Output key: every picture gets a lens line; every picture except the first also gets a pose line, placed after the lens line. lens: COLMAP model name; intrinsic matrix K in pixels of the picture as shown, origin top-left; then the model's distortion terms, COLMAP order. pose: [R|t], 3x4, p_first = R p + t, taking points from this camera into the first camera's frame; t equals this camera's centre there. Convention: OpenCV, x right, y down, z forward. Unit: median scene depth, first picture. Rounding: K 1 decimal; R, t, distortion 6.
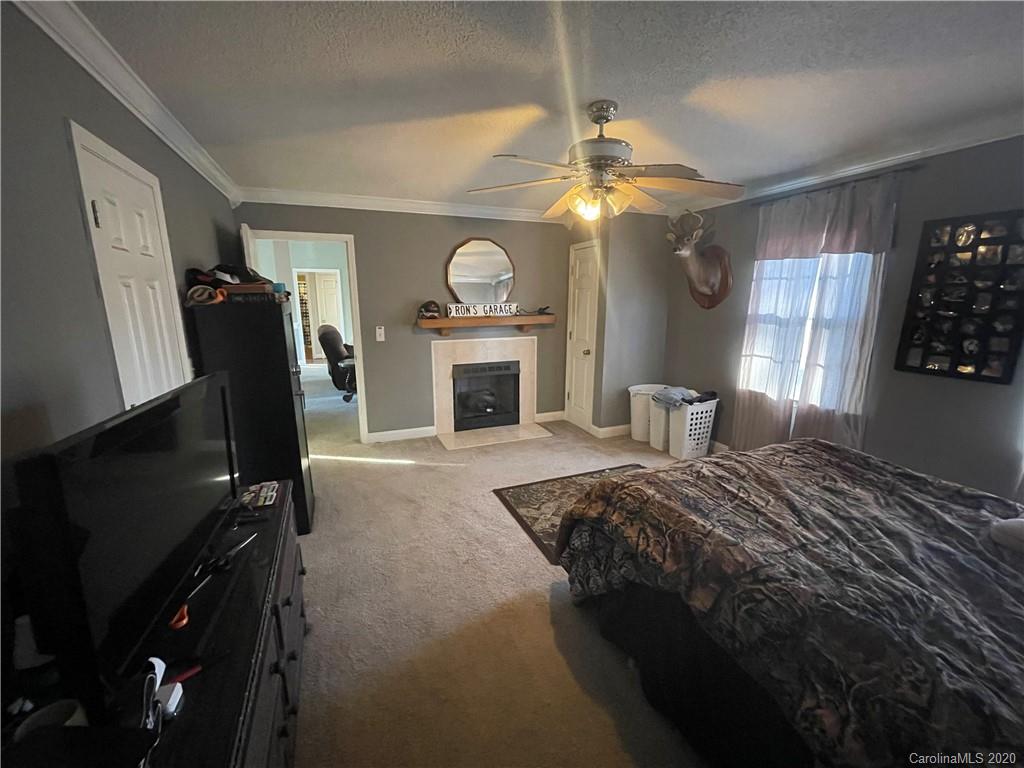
lens RADIAL K [[413.2, 0, 502.9], [0, 413.2, 382.5], [0, 0, 1]] dist [-0.002917, -0.000323]
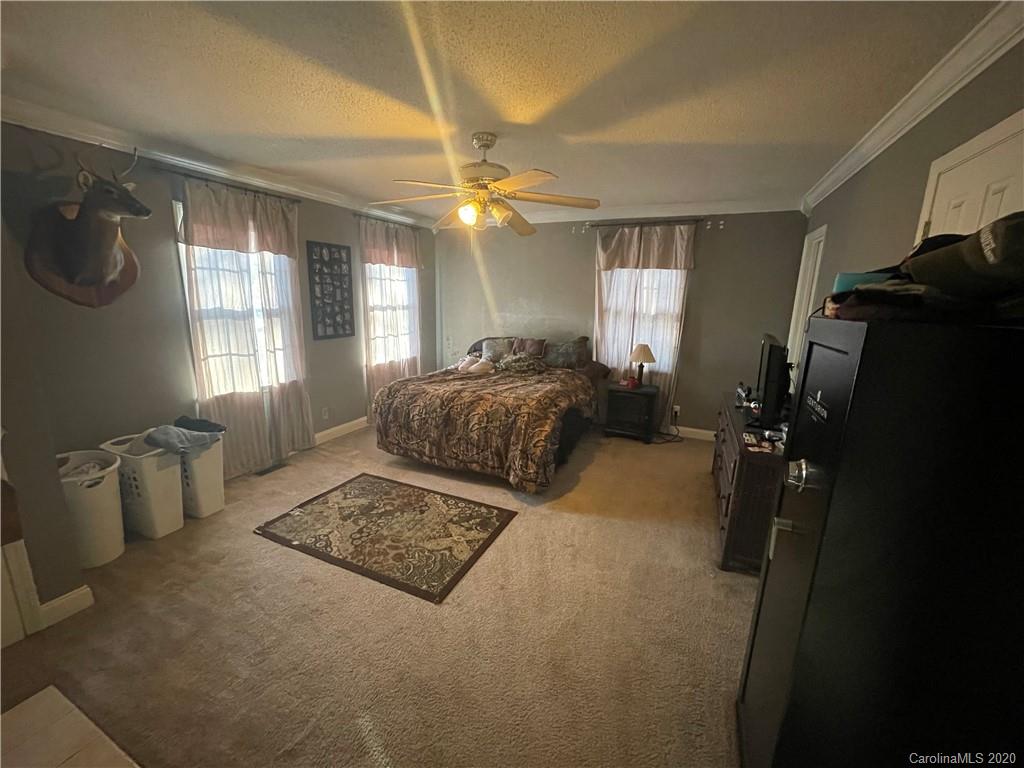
lens RADIAL K [[413.2, 0, 502.9], [0, 413.2, 382.5], [0, 0, 1]] dist [-0.002917, -0.000323]
pose [[-0.683194, -0.169030, 0.710405, -0.514872], [0.128294, 0.929926, 0.344642, -0.274470], [-0.718879, 0.326598, -0.613635, 1.293067]]
